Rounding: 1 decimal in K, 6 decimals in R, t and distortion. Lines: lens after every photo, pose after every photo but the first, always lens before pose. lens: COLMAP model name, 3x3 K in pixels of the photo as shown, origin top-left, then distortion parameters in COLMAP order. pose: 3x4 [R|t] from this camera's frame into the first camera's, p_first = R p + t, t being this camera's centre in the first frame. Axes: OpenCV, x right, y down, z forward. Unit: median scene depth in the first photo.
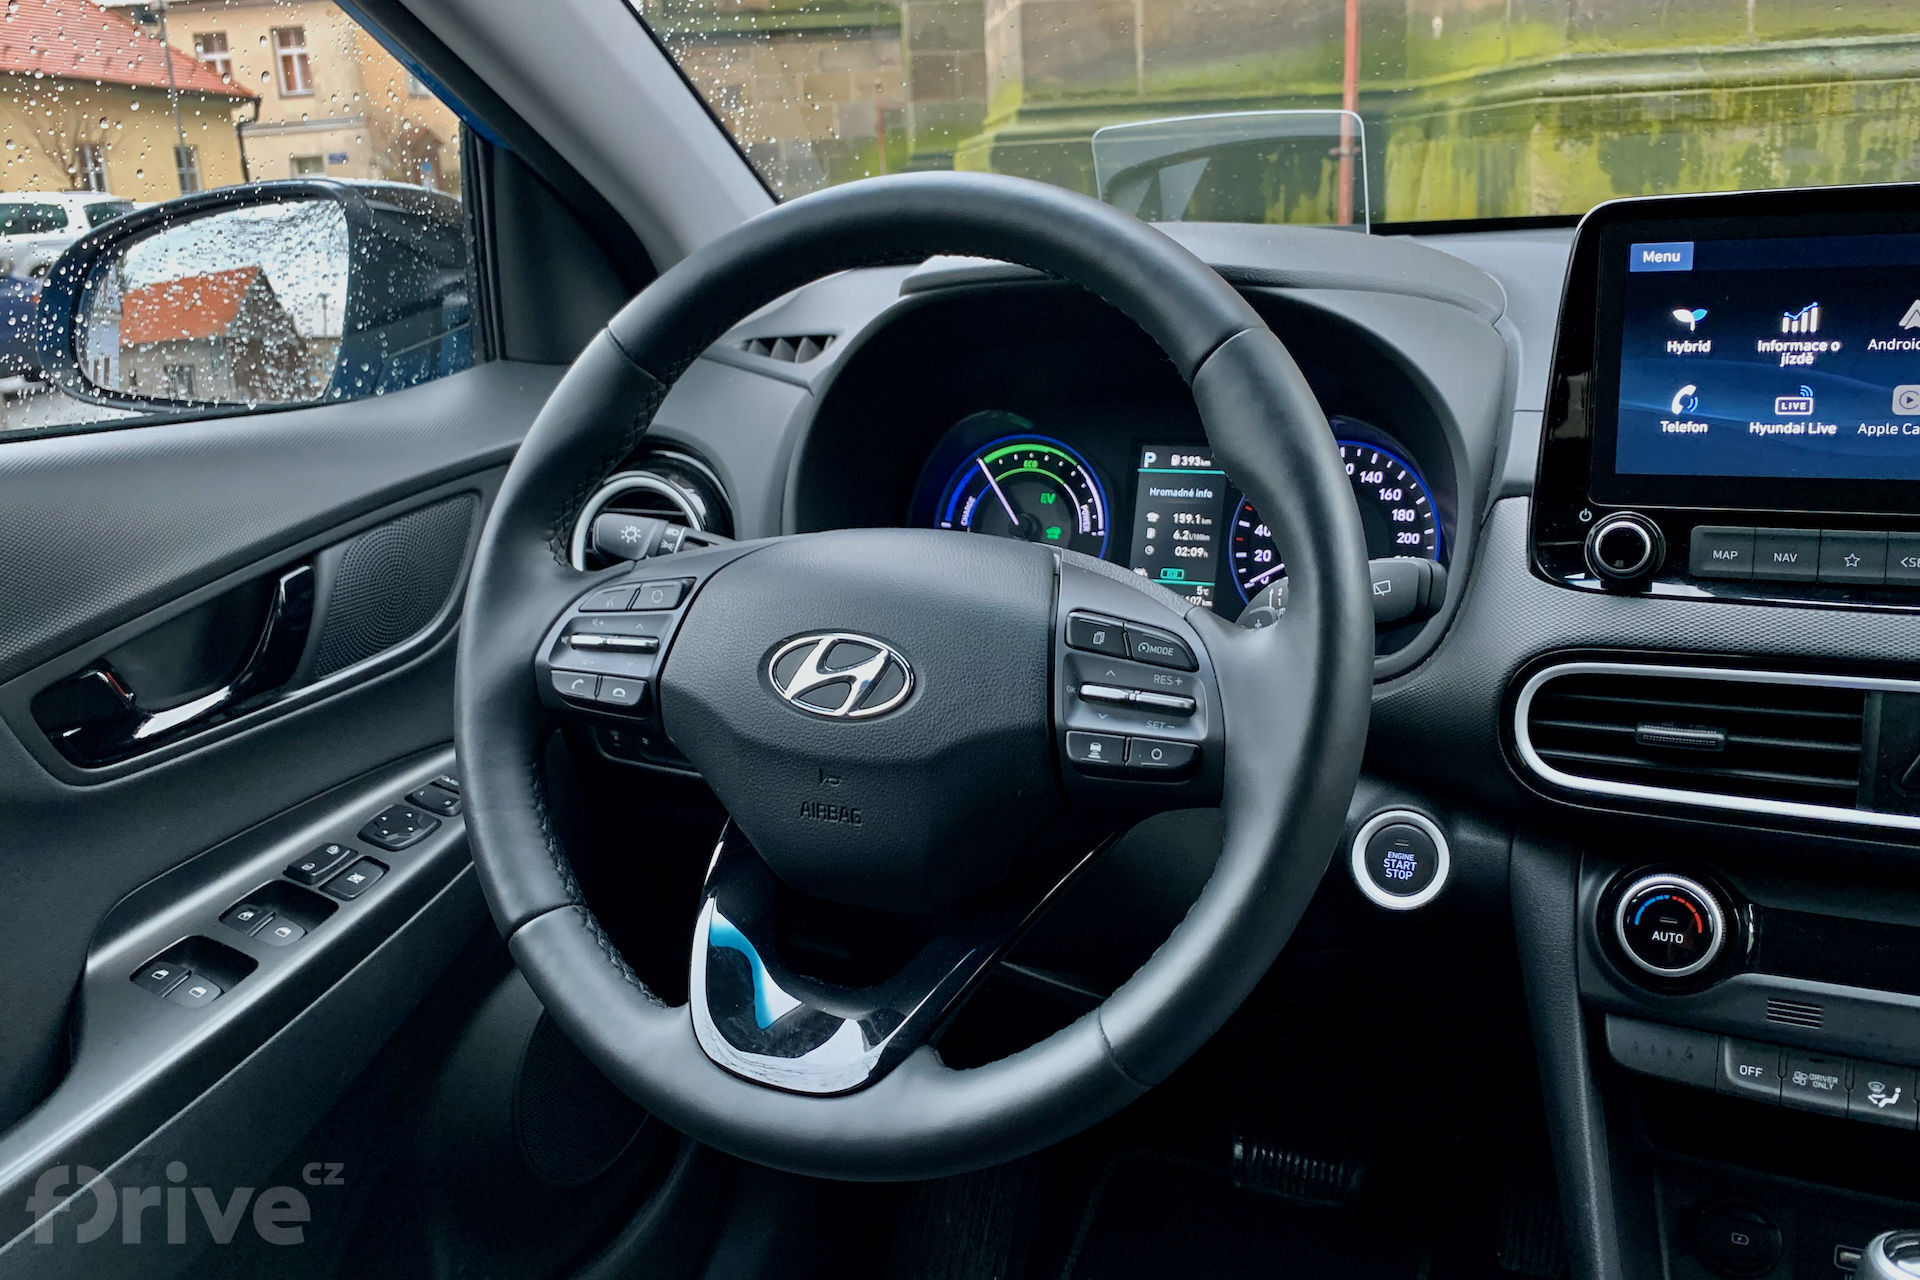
lens RADIAL K [[1671.3, 0, 977.1], [0, 1671.3, 622.5], [0, 0, 1]] dist [0.060565, -0.088134]
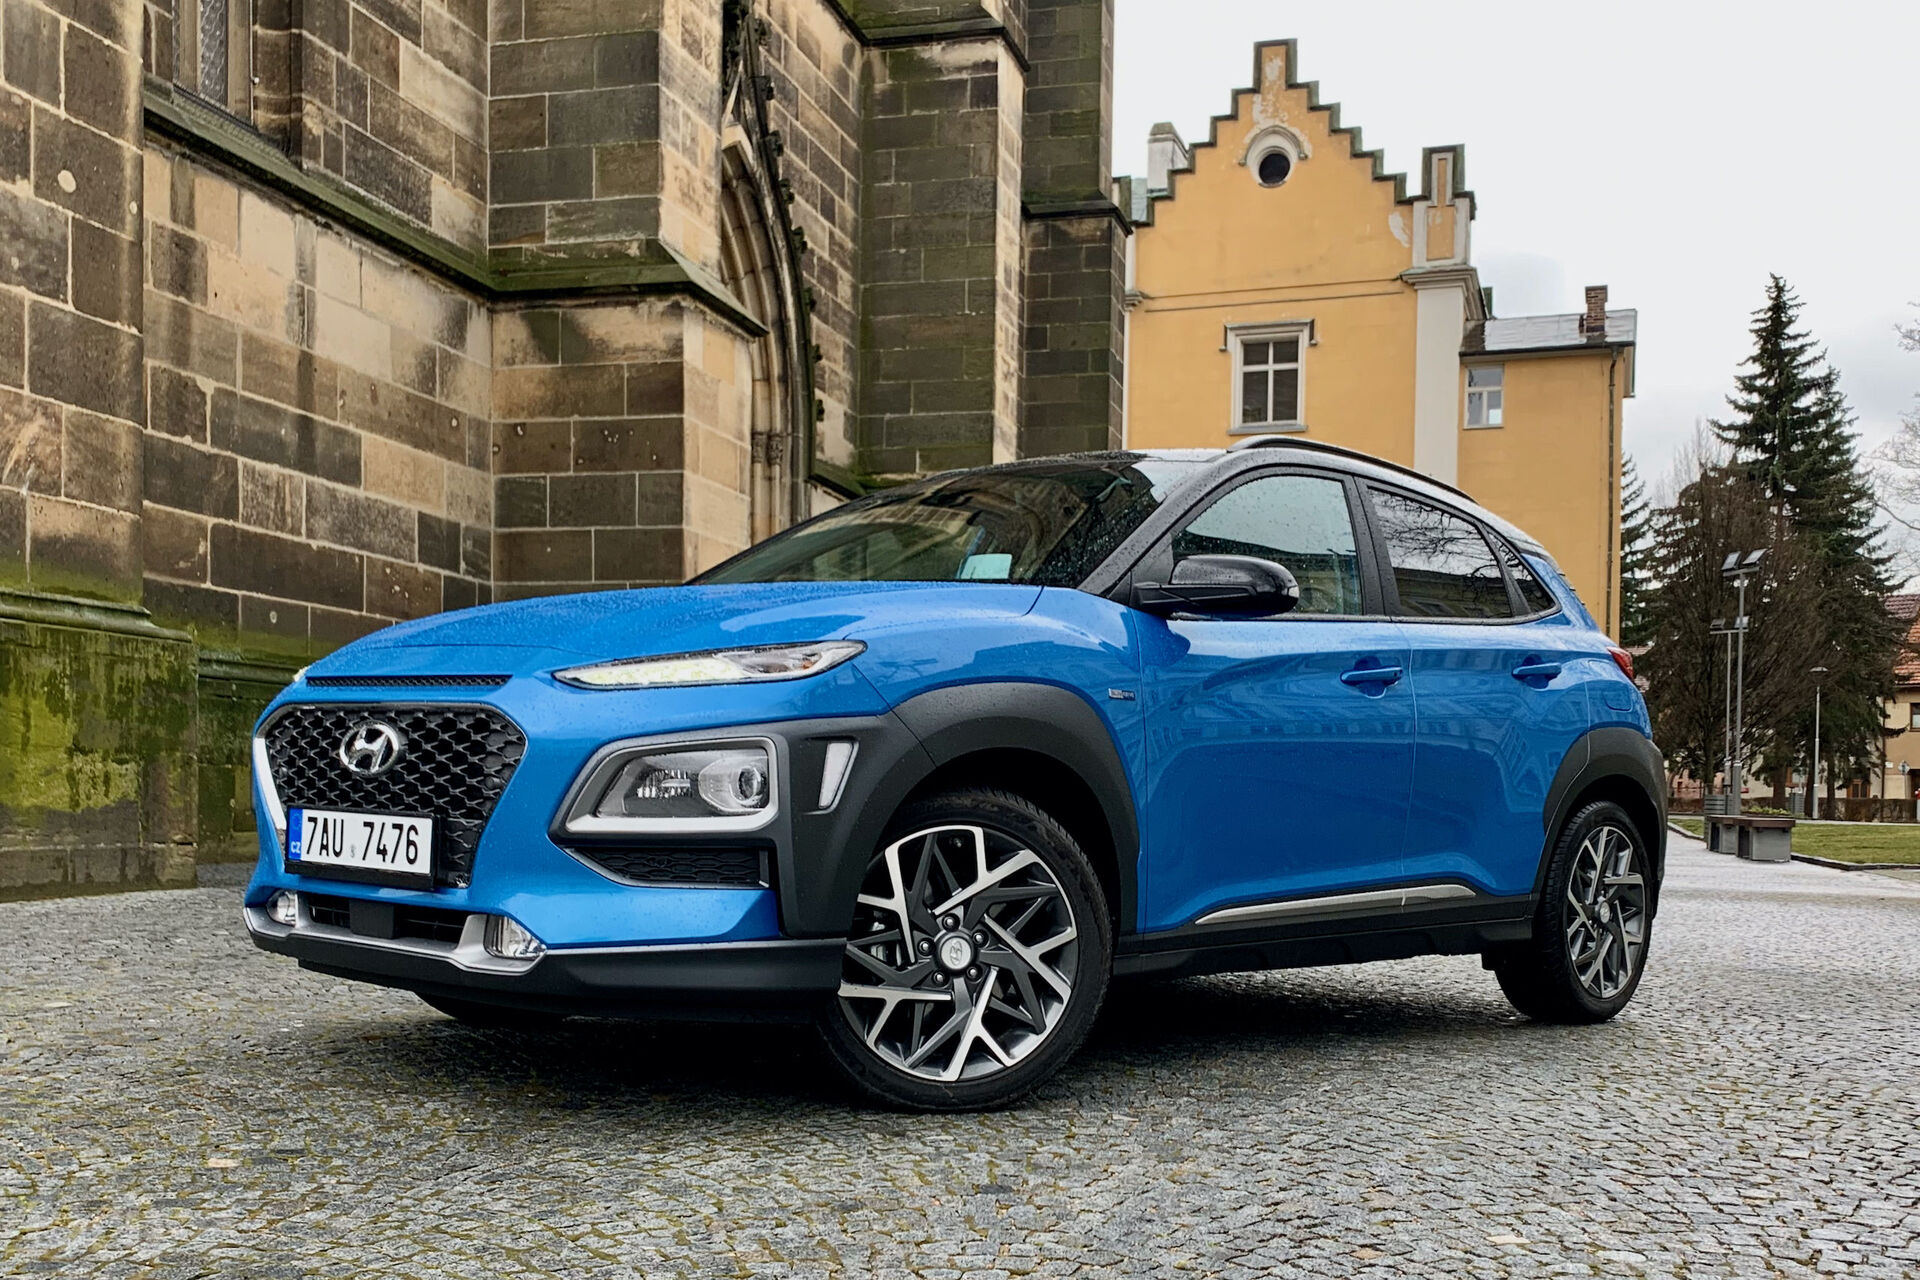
lens RADIAL K [[1920.1, 0, 989.1], [0, 1920.1, 839.8], [0, 0, 1]] dist [0.033069, 0.000000]
pose [[0.336978, 0.034216, 0.940891, -4.419892], [0.210877, 0.971208, -0.110844, 0.961337], [-0.917593, 0.235764, 0.320060, -0.353955]]
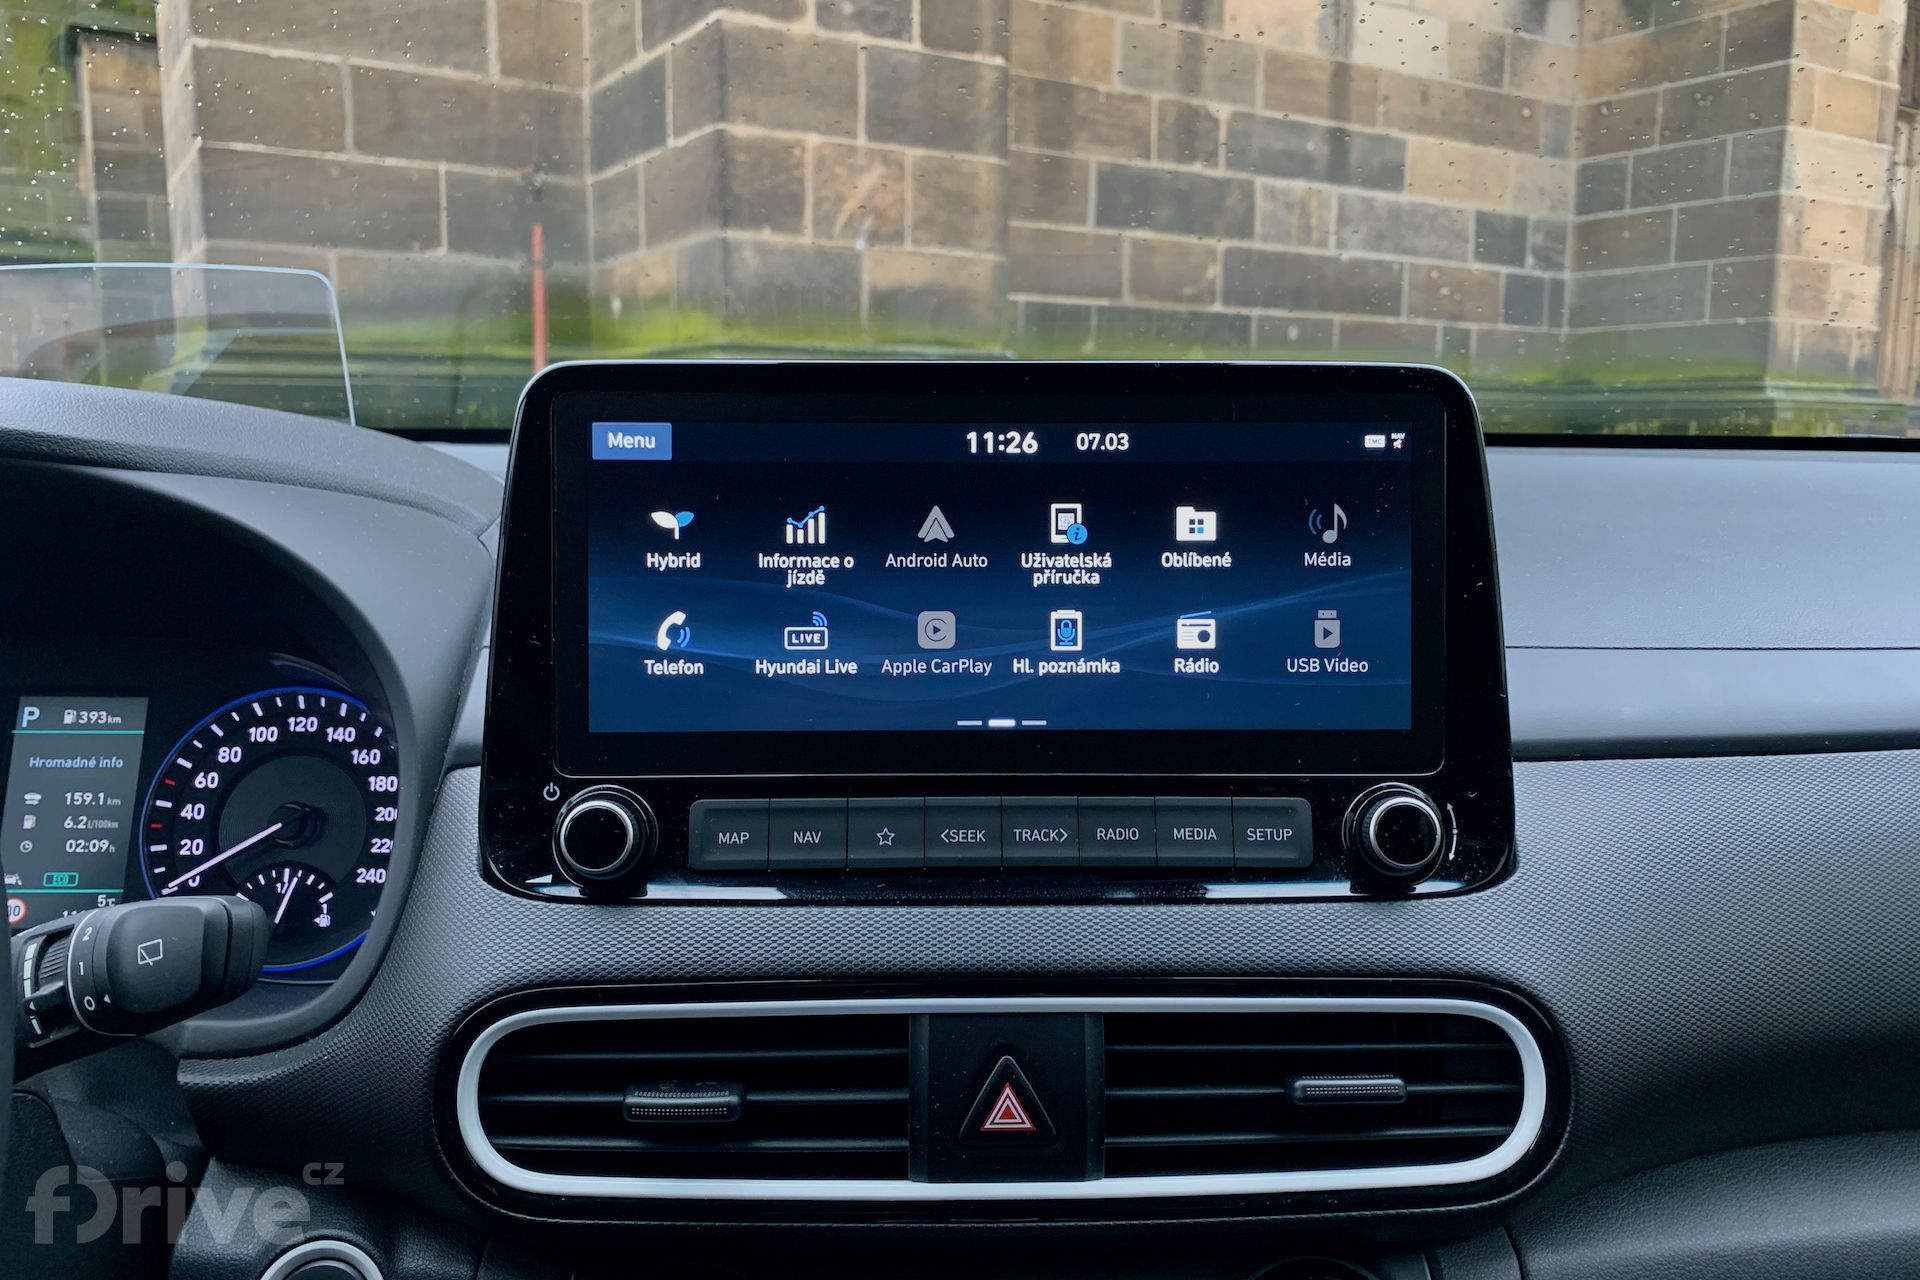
lens RADIAL K [[1469.8, 0, 979.1], [0, 1469.8, 615.0], [0, 0, 1]] dist [0.023808, -0.032268]
pose [[0.884946, -0.001825, 0.465690, 0.202860], [0.068147, 0.989735, -0.125620, -0.041359], [-0.460680, 0.142903, 0.875987, 0.314630]]
